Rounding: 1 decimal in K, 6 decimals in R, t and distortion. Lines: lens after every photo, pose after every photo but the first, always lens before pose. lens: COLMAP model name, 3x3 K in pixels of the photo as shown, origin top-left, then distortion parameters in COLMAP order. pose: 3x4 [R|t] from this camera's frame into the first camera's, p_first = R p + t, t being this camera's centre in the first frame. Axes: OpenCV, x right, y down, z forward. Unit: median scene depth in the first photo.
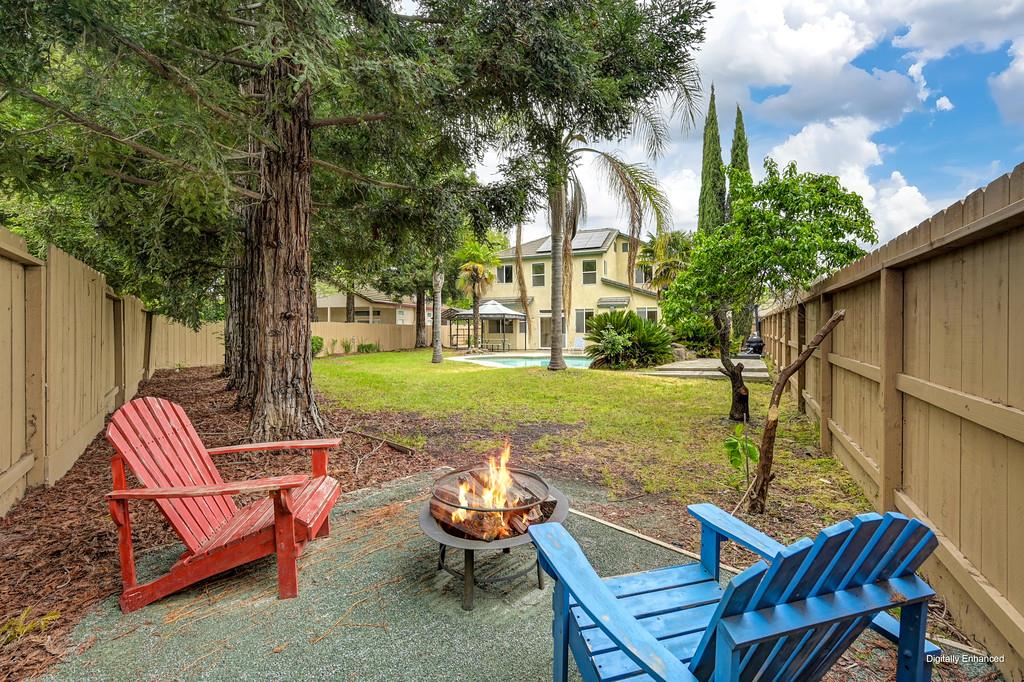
lens RADIAL K [[471.6, 0, 514.7], [0, 471.6, 334.4], [0, 0, 1]] dist [-0.000443, -0.000012]
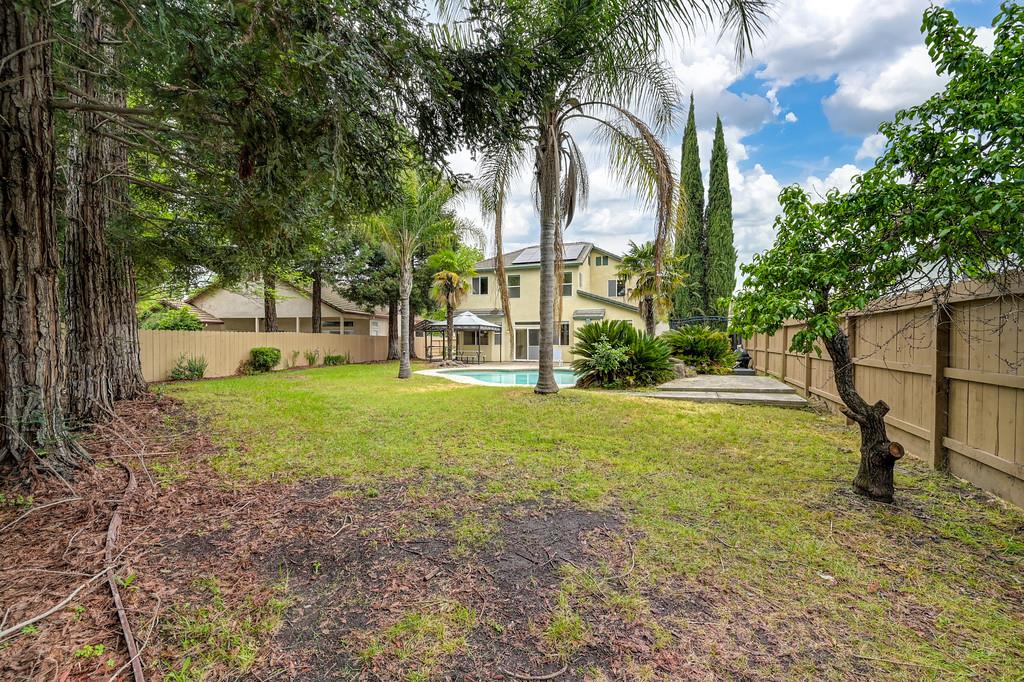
lens RADIAL K [[405.7, 0, 507.8], [0, 405.7, 339.6], [0, 0, 1]] dist [-0.000440, -0.000130]
pose [[0.998831, 0.004989, 0.048074, -0.003988], [-0.004289, 0.999884, -0.014640, -0.001971], [-0.048142, 0.014416, 0.998736, 0.172687]]
